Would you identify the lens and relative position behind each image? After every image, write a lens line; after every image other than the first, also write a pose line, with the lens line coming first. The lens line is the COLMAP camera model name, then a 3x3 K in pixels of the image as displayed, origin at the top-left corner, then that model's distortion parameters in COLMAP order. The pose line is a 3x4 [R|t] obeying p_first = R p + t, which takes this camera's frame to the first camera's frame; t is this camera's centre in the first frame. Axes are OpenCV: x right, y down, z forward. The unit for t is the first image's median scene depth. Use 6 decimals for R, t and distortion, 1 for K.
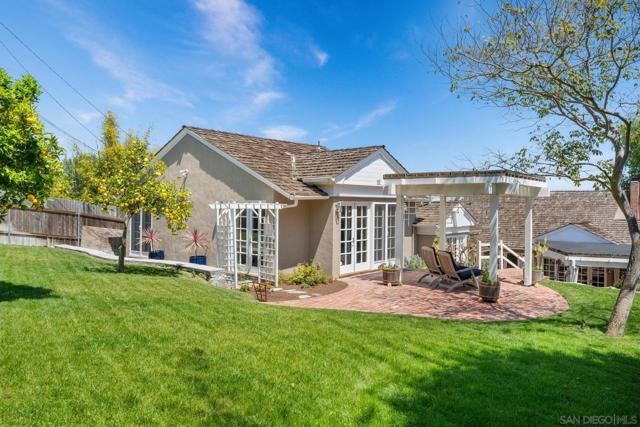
lens RADIAL K [[464.6, 0, 320.1], [0, 464.6, 213.1], [0, 0, 1]] dist [0.000073, -0.000357]
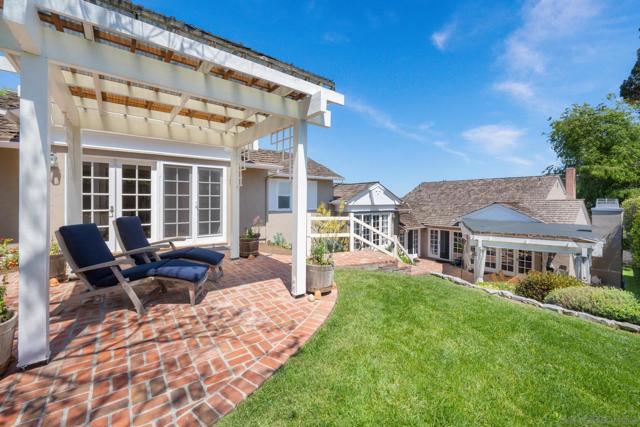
lens RADIAL K [[254.2, 0, 319.9], [0, 254.2, 206.8], [0, 0, 1]] dist [-0.002006, -0.000172]
pose [[0.981461, 0.001893, -0.191651, 0.344690], [-0.000553, 0.999975, 0.007044, 0.037047], [0.191660, -0.006807, 0.981438, 0.481921]]
